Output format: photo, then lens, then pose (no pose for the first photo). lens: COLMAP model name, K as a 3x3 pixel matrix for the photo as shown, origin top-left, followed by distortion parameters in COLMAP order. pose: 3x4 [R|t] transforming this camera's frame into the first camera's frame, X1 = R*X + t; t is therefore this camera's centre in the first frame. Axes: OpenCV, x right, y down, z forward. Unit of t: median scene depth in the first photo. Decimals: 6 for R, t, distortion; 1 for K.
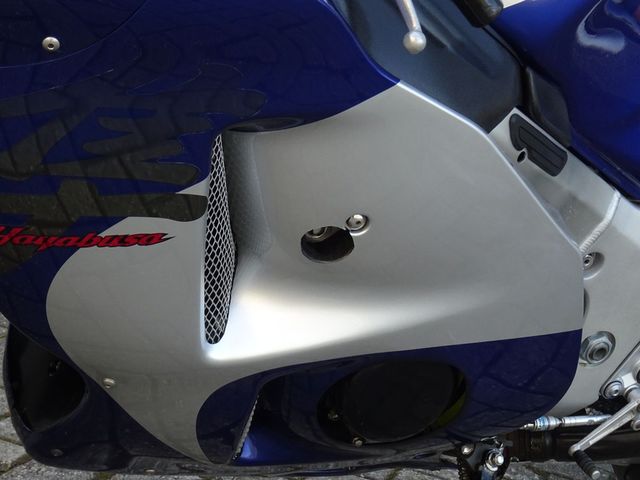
lens RADIAL K [[1508.1, 0, 320.0], [0, 1508.1, 240.0], [0, 0, 1]] dist [0.013697, 0.156538]
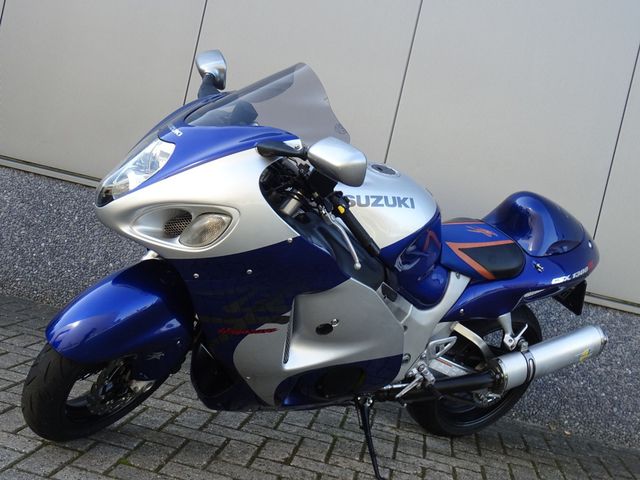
lens RADIAL K [[819.7, 0, 320.0], [0, 819.7, 240.0], [0, 0, 1]] dist [-0.003599, -0.001448]
pose [[0.990101, -0.015614, 0.139487, -0.209081], [0.025067, 0.997486, -0.066275, -0.060747], [-0.138101, 0.069115, 0.988004, -0.571833]]
